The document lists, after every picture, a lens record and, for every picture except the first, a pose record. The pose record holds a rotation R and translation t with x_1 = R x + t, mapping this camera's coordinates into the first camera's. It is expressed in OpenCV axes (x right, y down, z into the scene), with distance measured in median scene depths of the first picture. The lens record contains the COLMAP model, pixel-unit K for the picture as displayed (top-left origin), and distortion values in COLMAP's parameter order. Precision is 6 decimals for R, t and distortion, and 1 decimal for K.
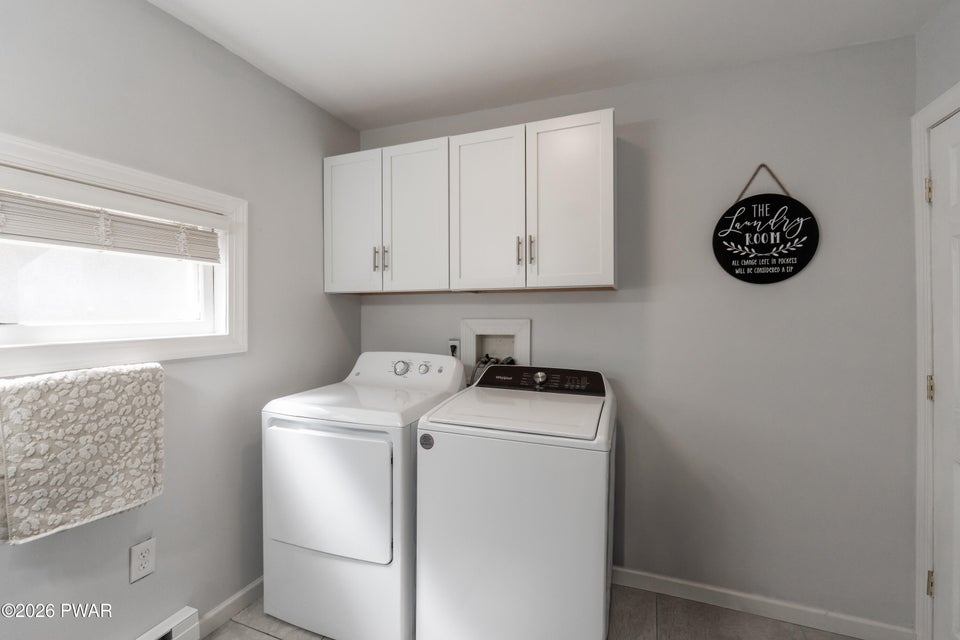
lens RADIAL K [[405.3, 0, 478.0], [0, 405.3, 317.9], [0, 0, 1]] dist [-0.008702, 0.000227]
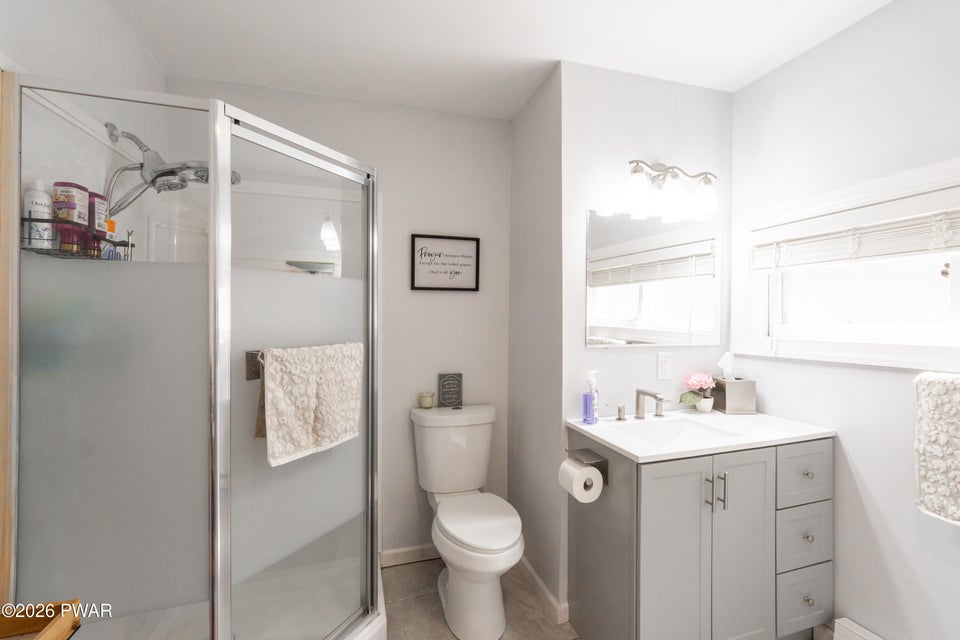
lens RADIAL K [[405.3, 0, 480.8], [0, 405.3, 319.3], [0, 0, 1]] dist [-0.008702, 0.000227]
pose [[-0.791955, -0.001764, -0.610577, 0.593063], [-0.001020, 0.999998, -0.001566, -0.000798], [0.610578, -0.000618, -0.791956, 1.108729]]
